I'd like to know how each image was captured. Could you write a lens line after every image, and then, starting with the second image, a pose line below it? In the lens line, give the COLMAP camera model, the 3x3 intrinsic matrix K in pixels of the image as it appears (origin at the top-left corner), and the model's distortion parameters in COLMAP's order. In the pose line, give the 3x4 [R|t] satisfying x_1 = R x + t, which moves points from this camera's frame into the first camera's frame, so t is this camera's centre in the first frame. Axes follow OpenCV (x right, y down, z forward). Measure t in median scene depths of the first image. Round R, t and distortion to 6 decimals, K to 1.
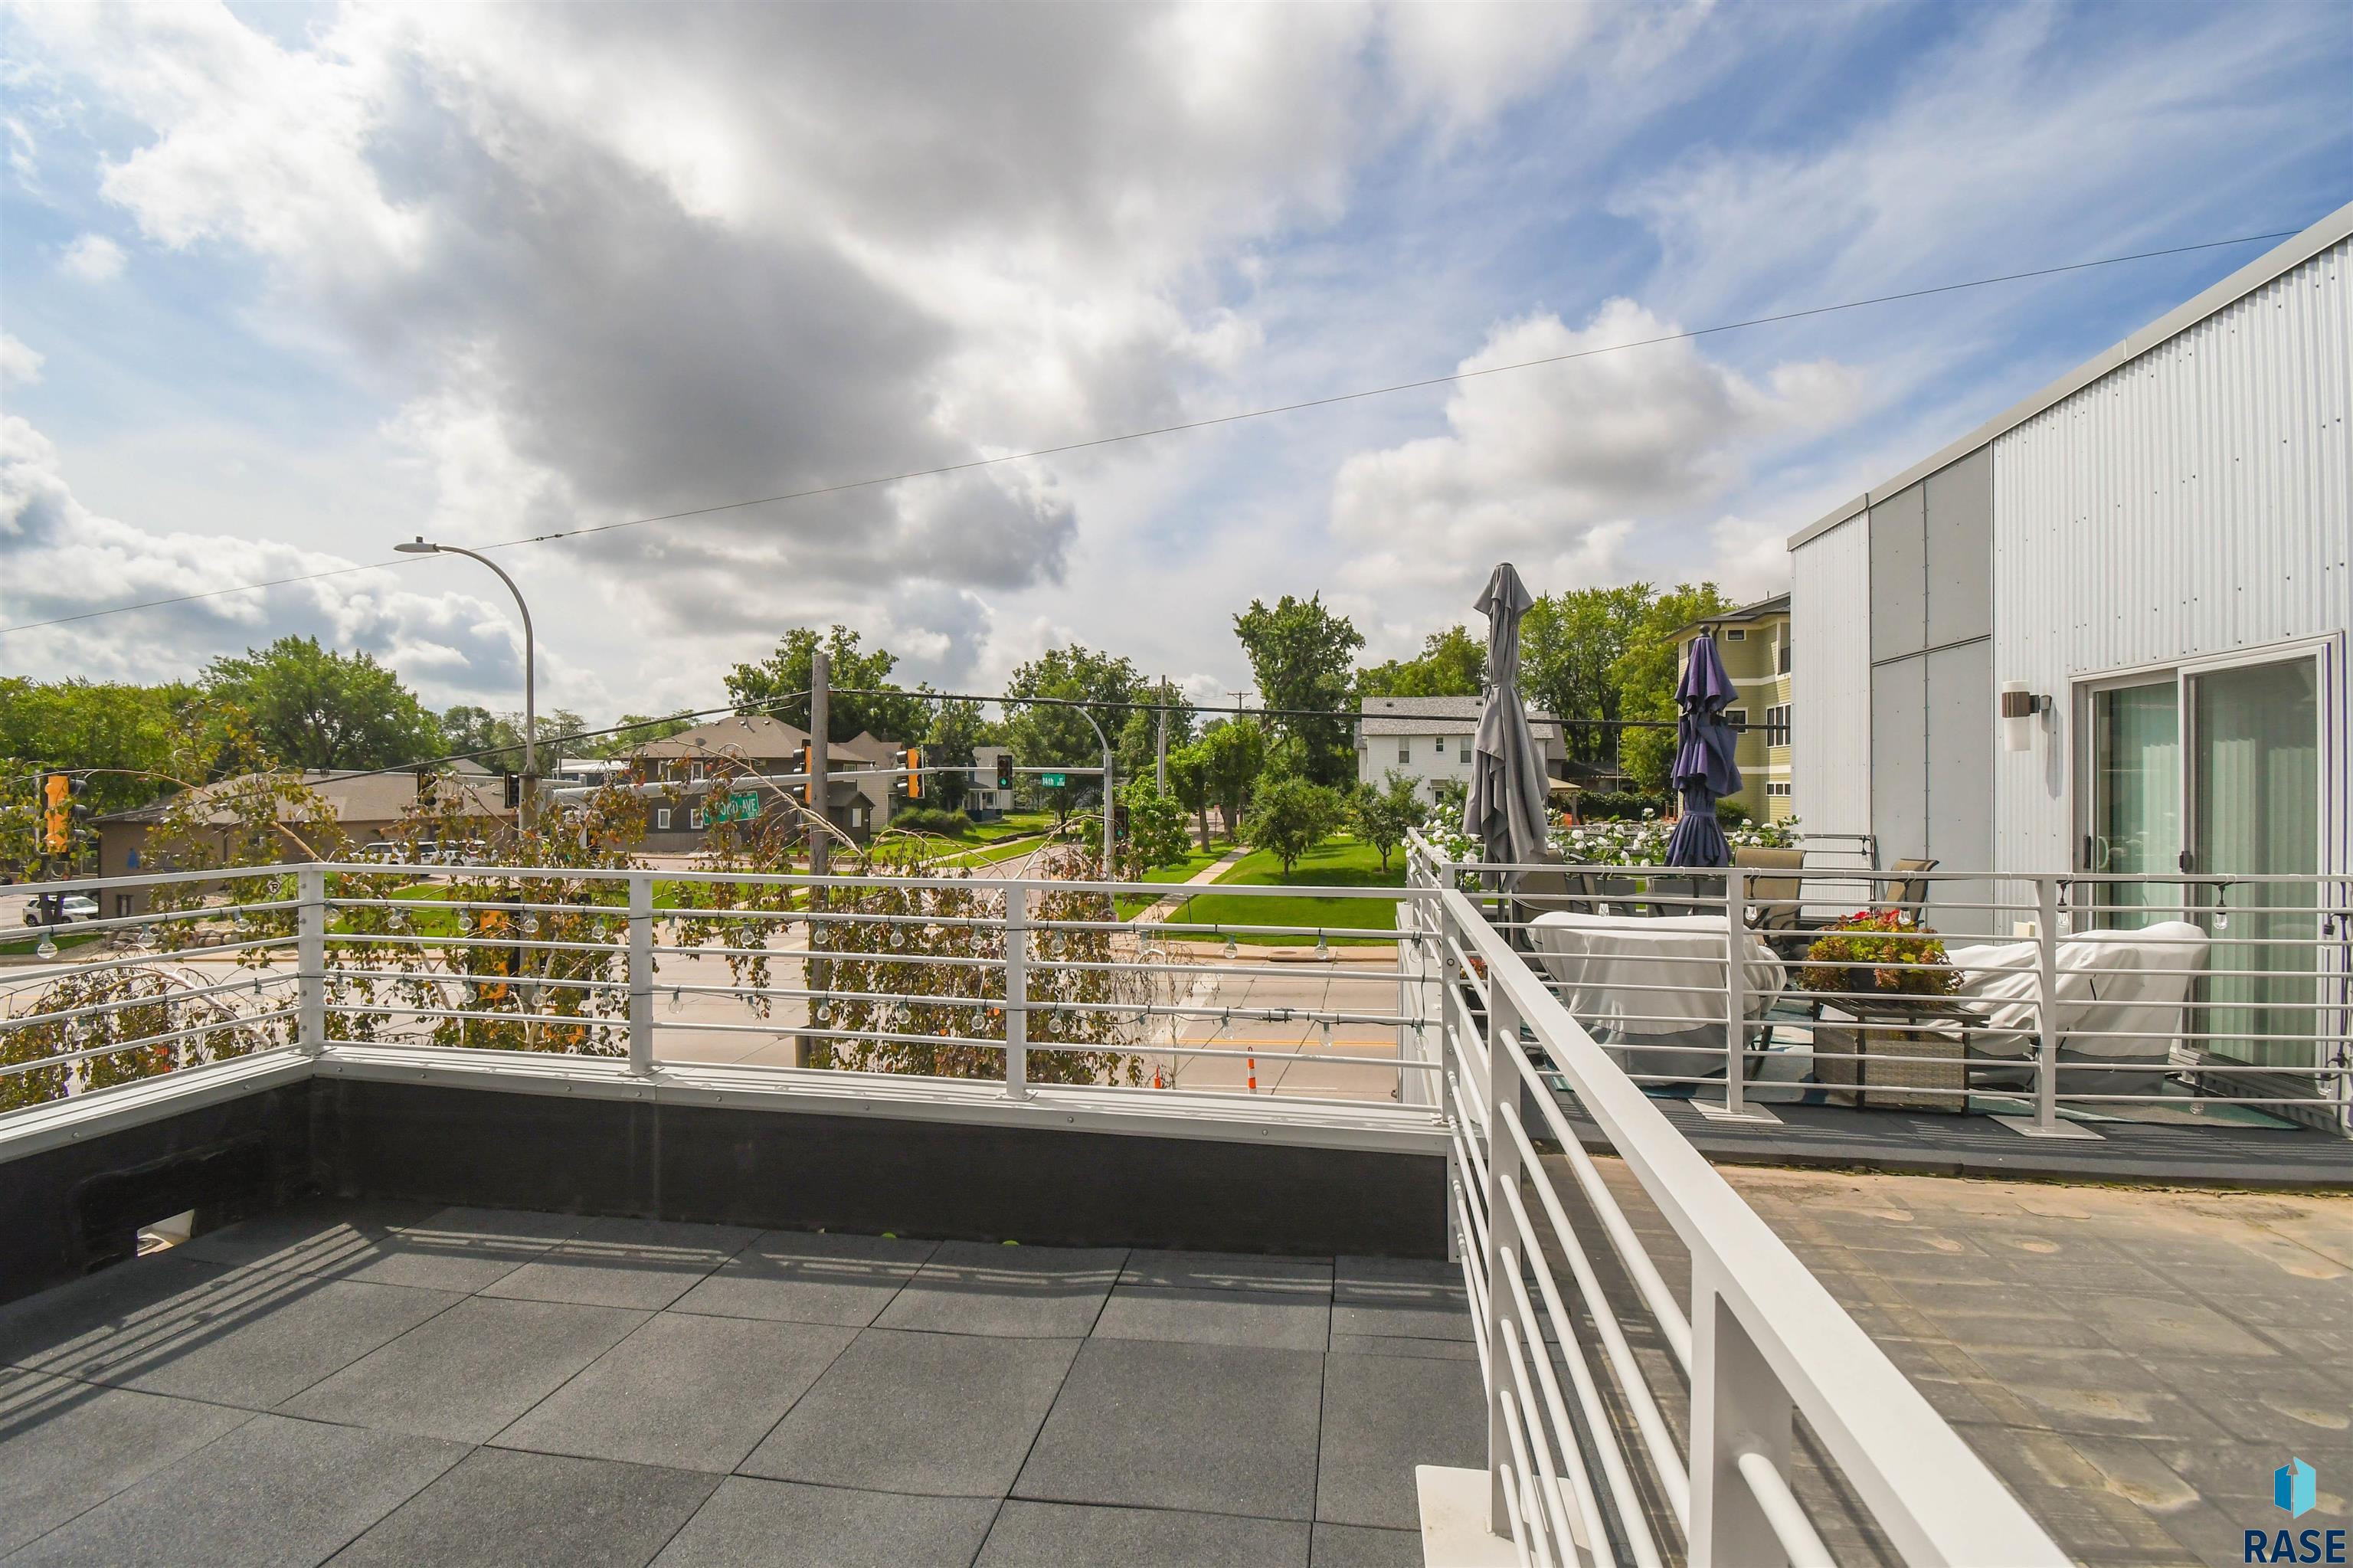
lens RADIAL K [[1056.7, 0, 1183.9], [0, 1056.7, 780.9], [0, 0, 1]] dist [0.014842, -0.020238]
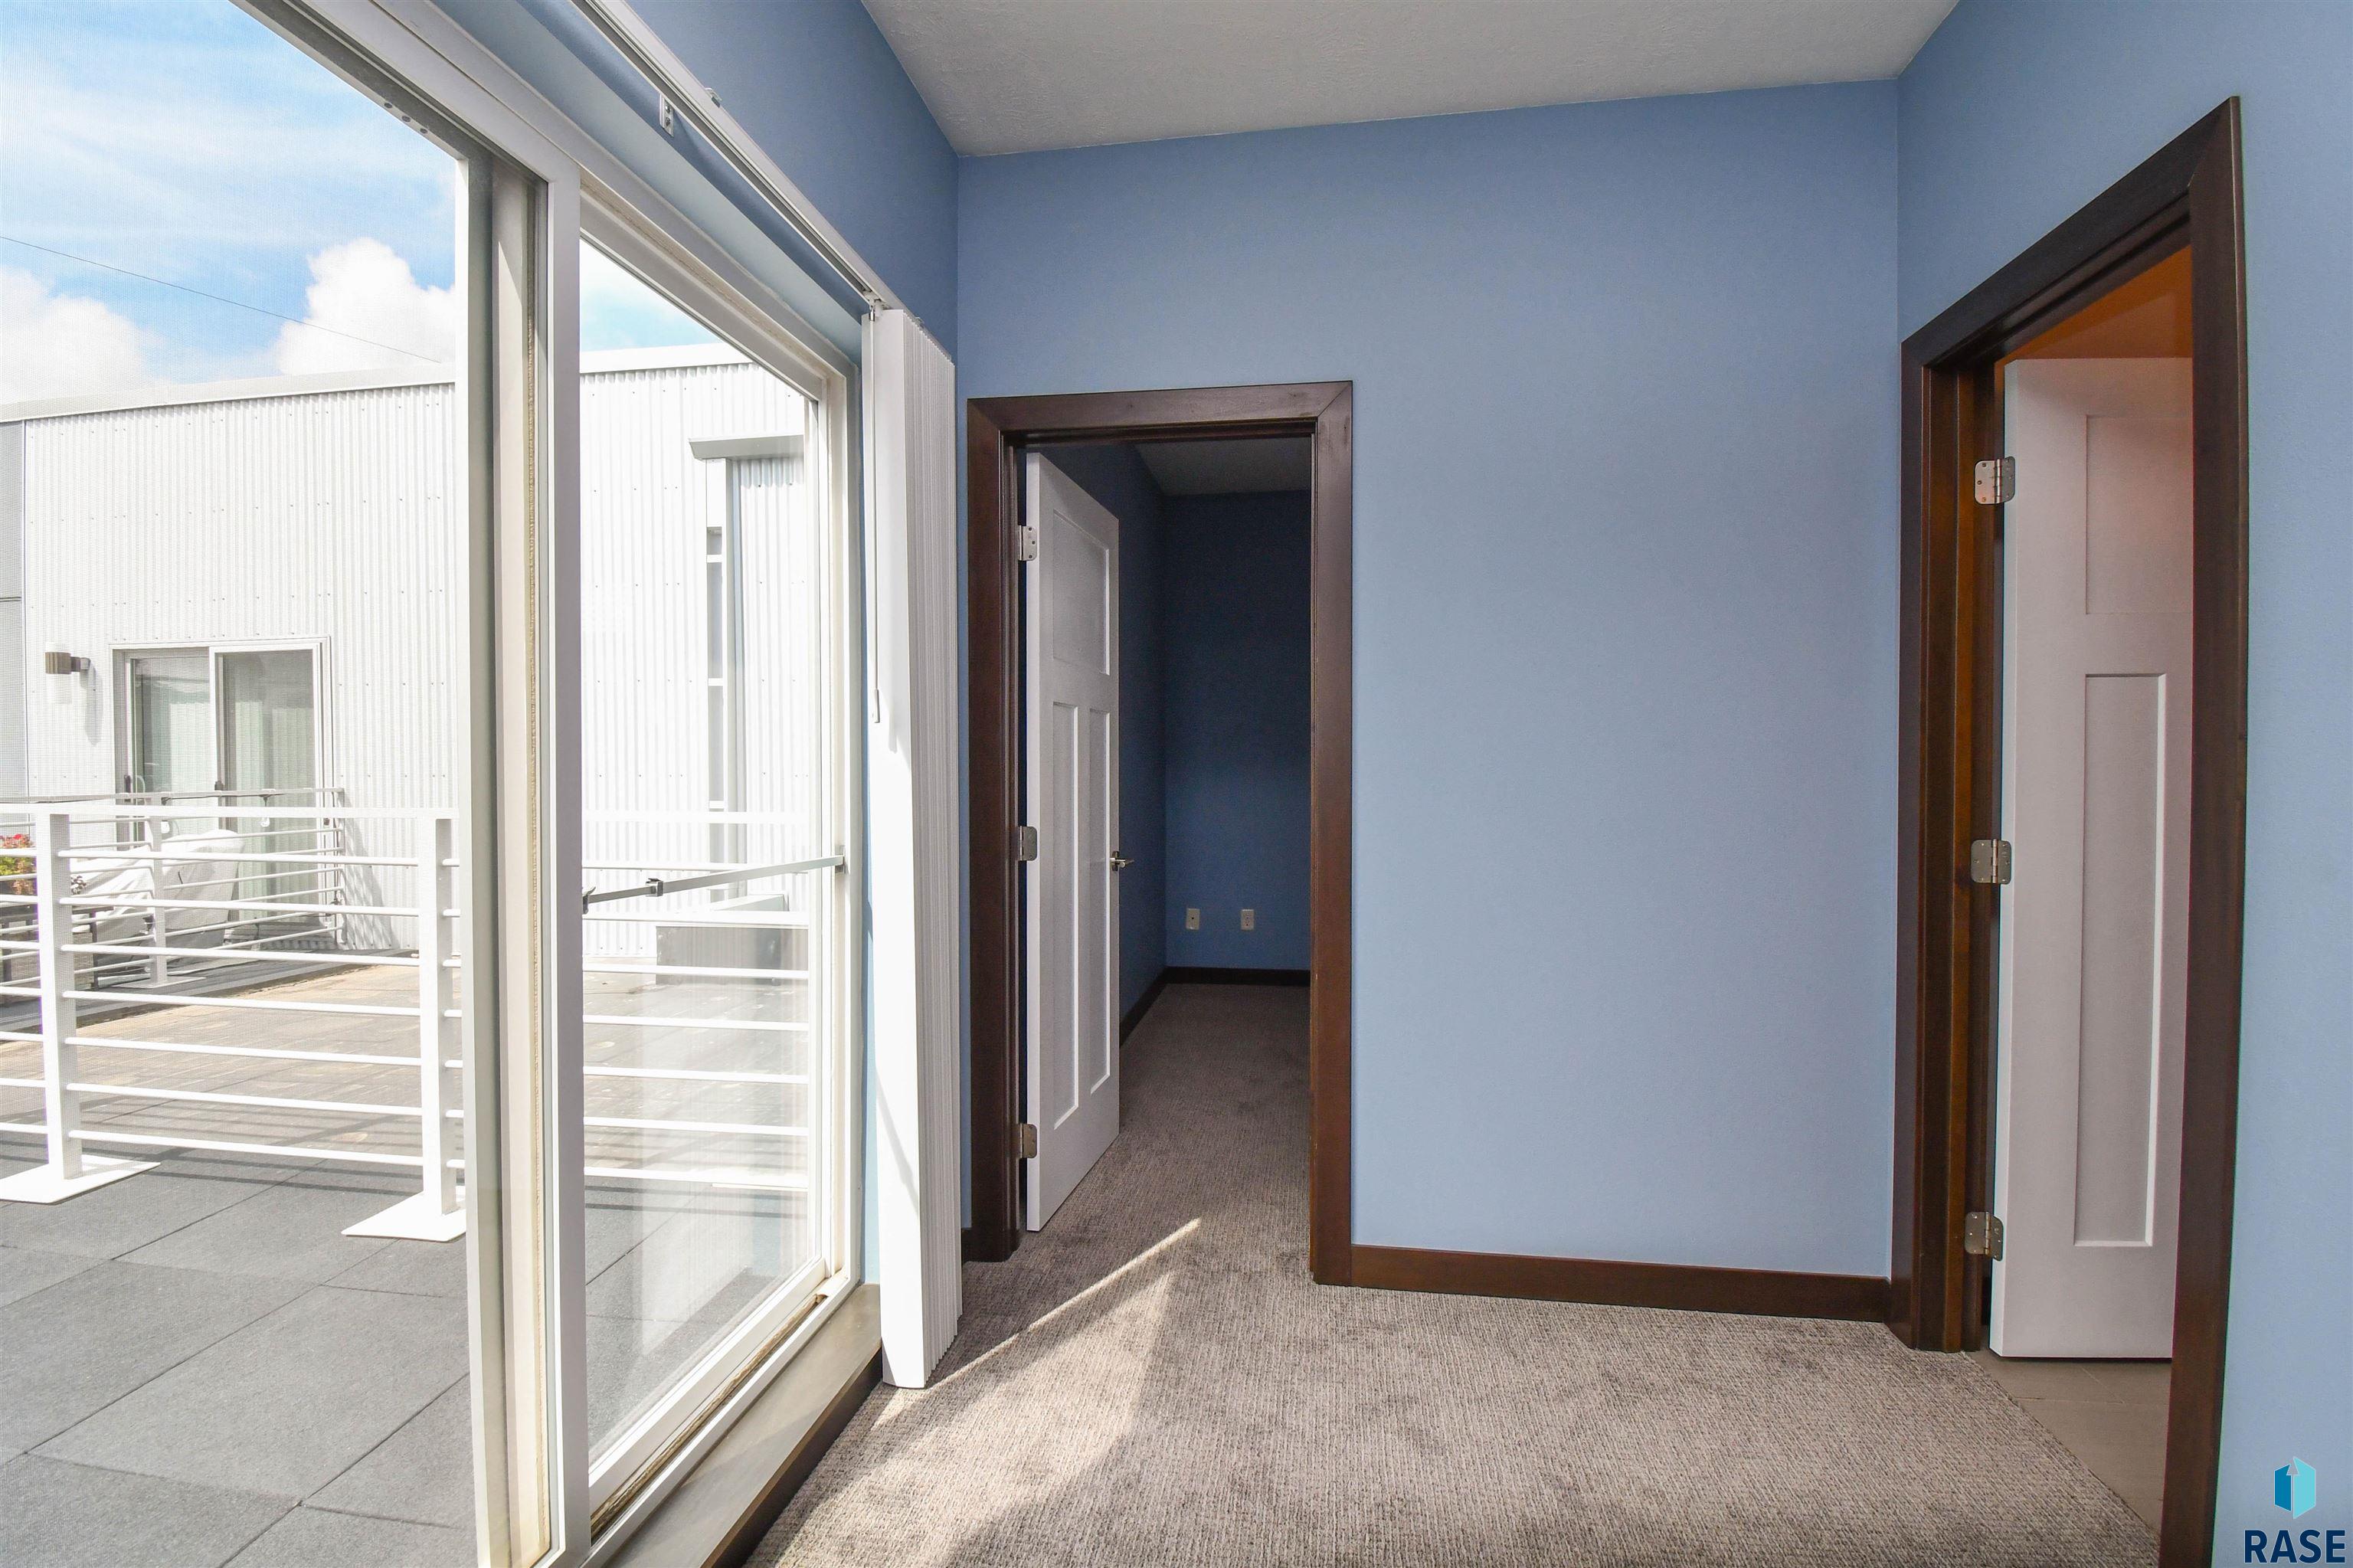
lens RADIAL K [[1056.7, 0, 1183.9], [0, 1056.7, 780.9], [0, 0, 1]] dist [0.014842, -0.020238]
pose [[-0.038881, -0.018880, 0.999065, -0.456104], [-0.004022, 0.999816, 0.018737, 0.033715], [-0.999236, -0.003290, -0.038949, -0.202103]]
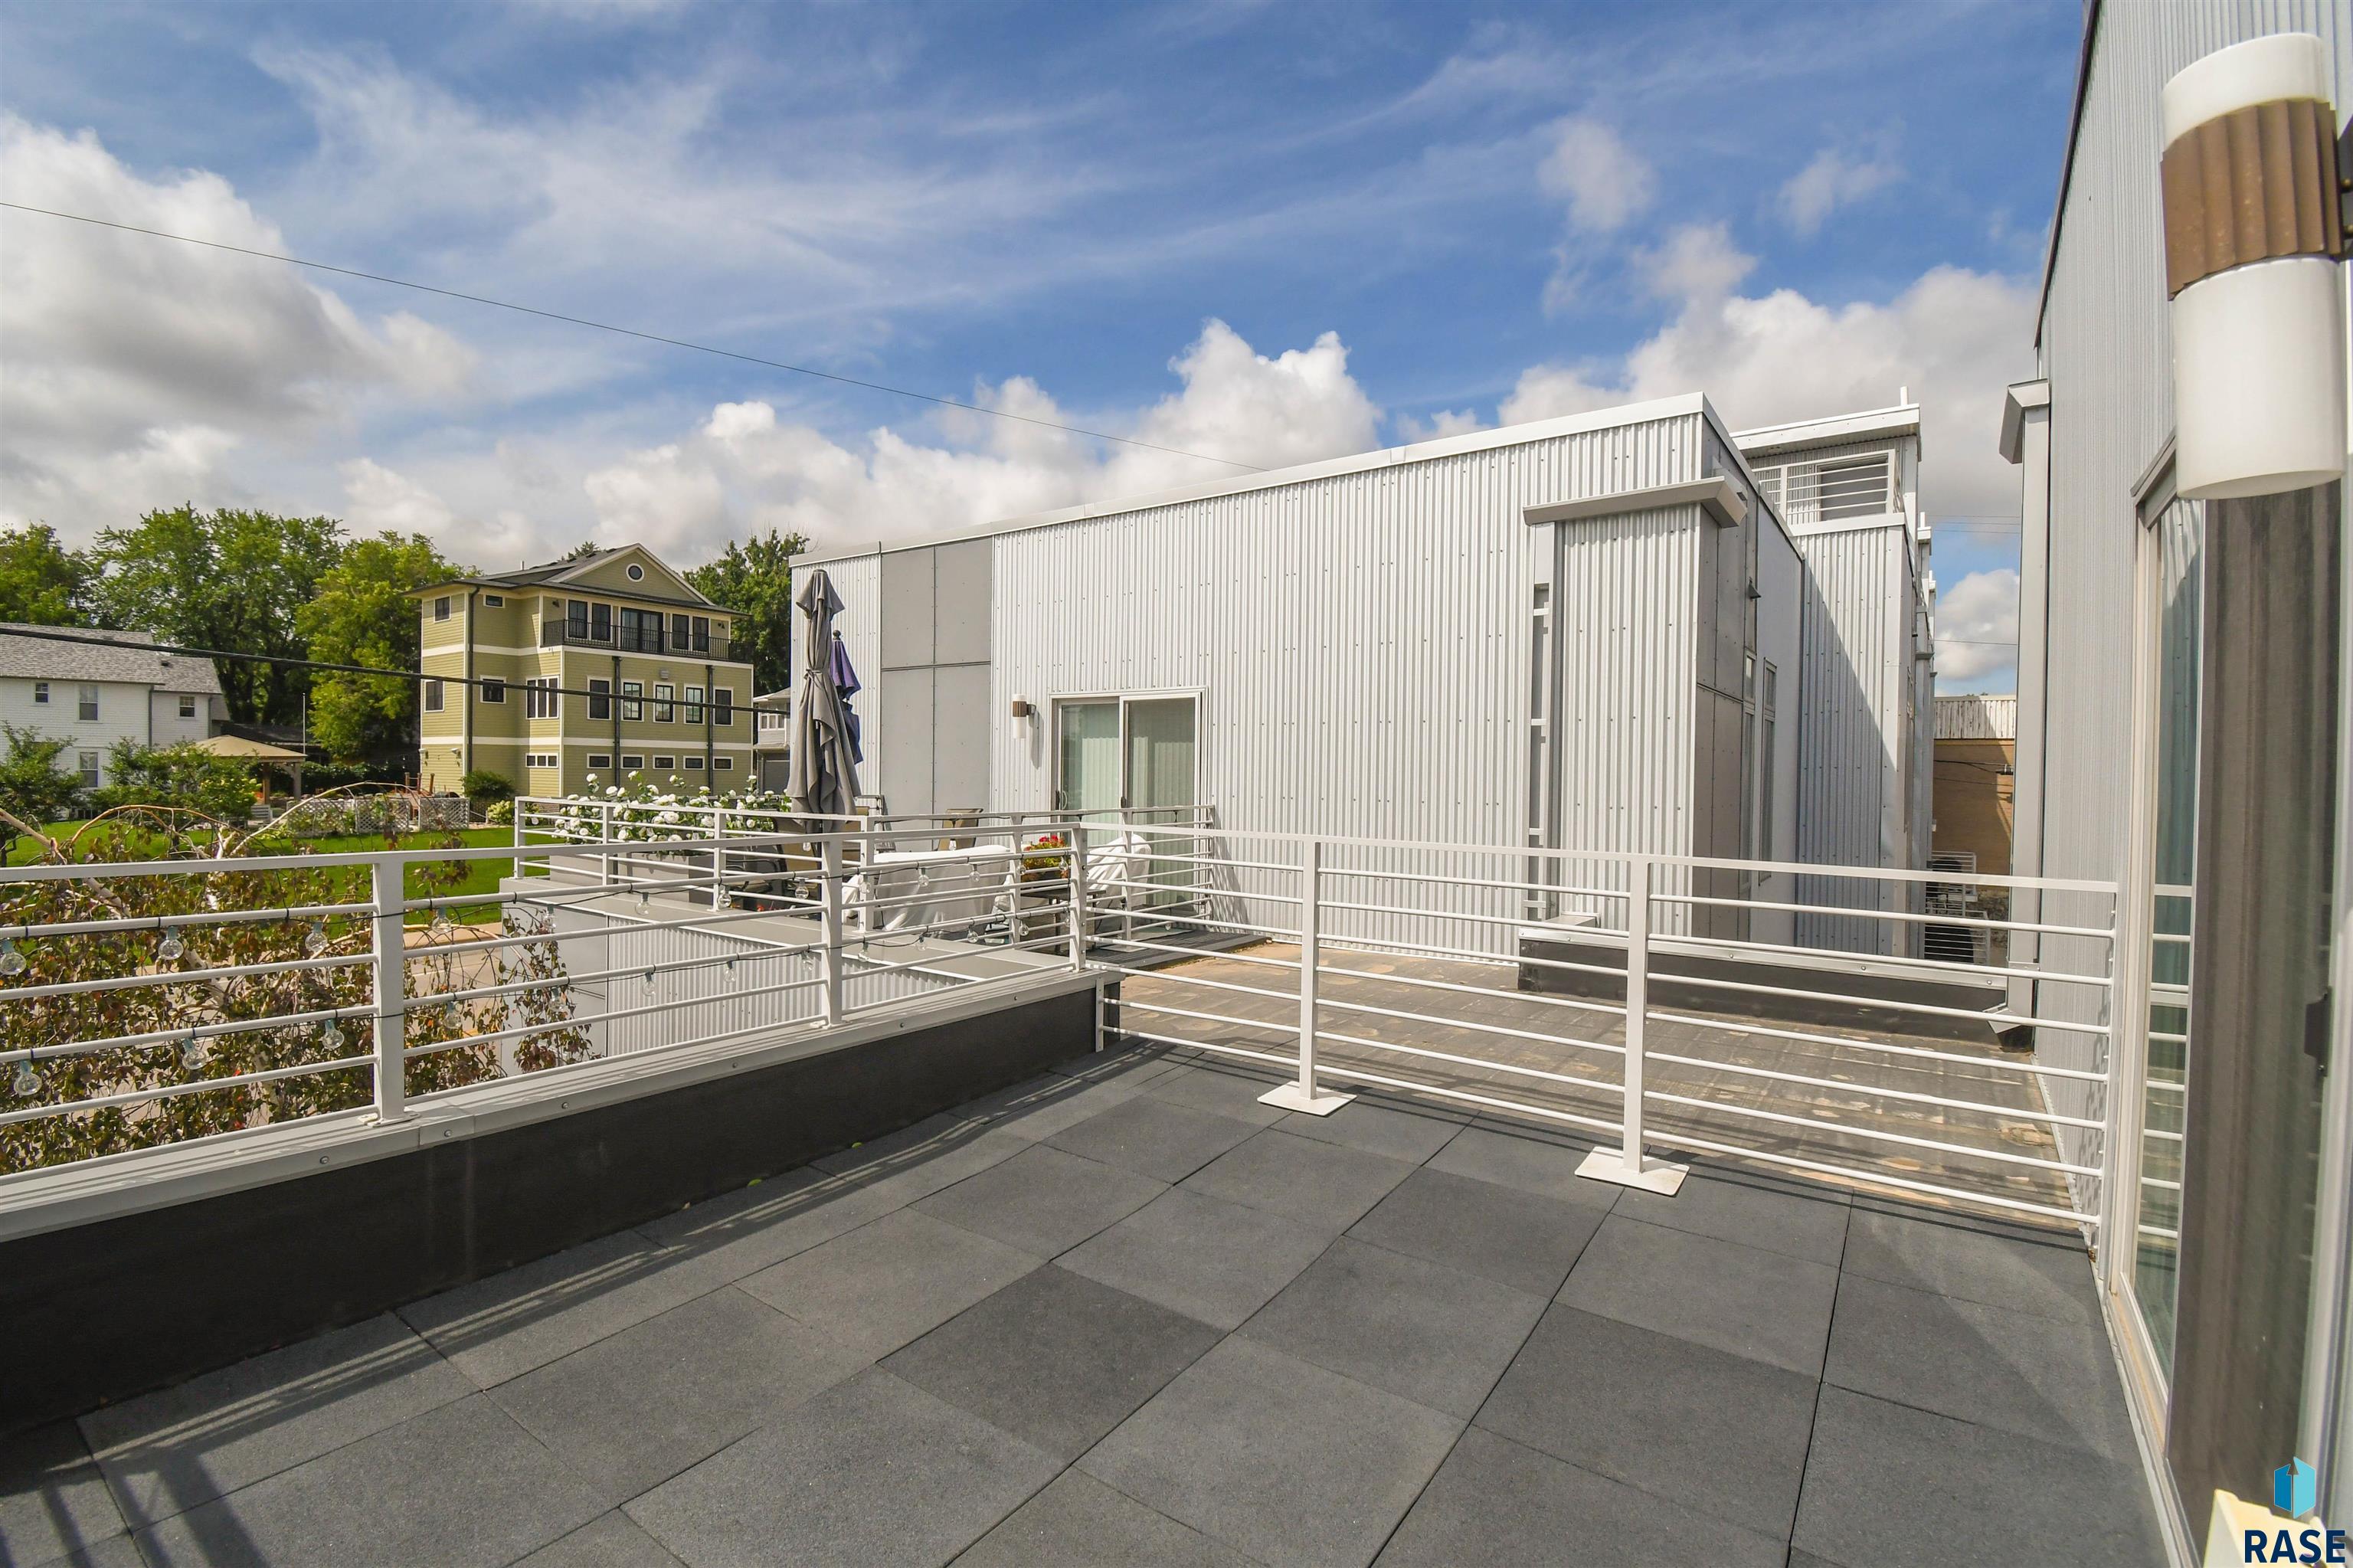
lens RADIAL K [[1056.7, 0, 1183.9], [0, 1056.7, 780.9], [0, 0, 1]] dist [0.014842, -0.020238]
pose [[0.421392, -0.006217, 0.906857, -0.639944], [-0.017240, 0.999741, 0.014865, 0.008963], [-0.906714, -0.021898, 0.421176, 0.118016]]
